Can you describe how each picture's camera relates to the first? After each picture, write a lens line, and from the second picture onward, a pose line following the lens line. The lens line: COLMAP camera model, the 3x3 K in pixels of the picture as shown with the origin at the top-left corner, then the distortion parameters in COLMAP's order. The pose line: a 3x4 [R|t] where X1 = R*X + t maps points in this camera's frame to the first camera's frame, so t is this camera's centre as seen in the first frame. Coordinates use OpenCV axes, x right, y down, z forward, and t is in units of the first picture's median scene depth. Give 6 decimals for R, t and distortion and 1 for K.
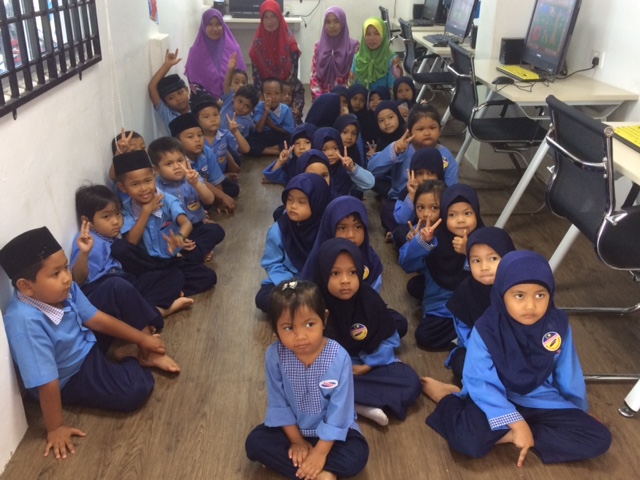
lens RADIAL K [[666.2, 0, 320.0], [0, 666.2, 240.0], [0, 0, 1]] dist [0.013966, -0.009127]
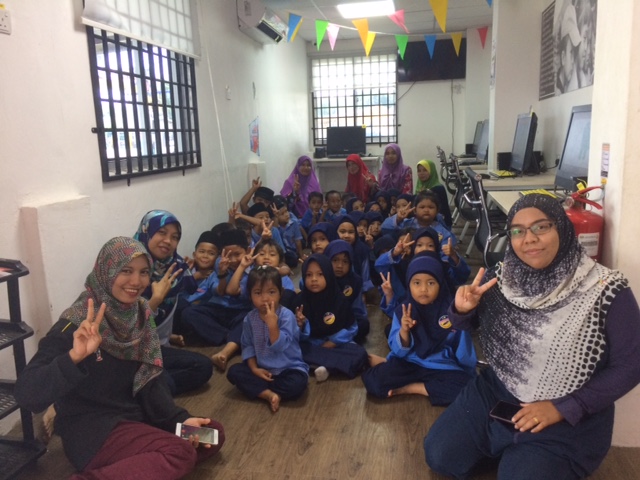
lens RADIAL K [[549.2, 0, 320.0], [0, 549.2, 240.0], [0, 0, 1]] dist [0.080517, -0.097916]
pose [[0.976999, -0.008828, -0.213062, 0.238179], [-0.035363, 0.978601, -0.202707, 0.168060], [0.210292, 0.205579, 0.955779, -0.173799]]
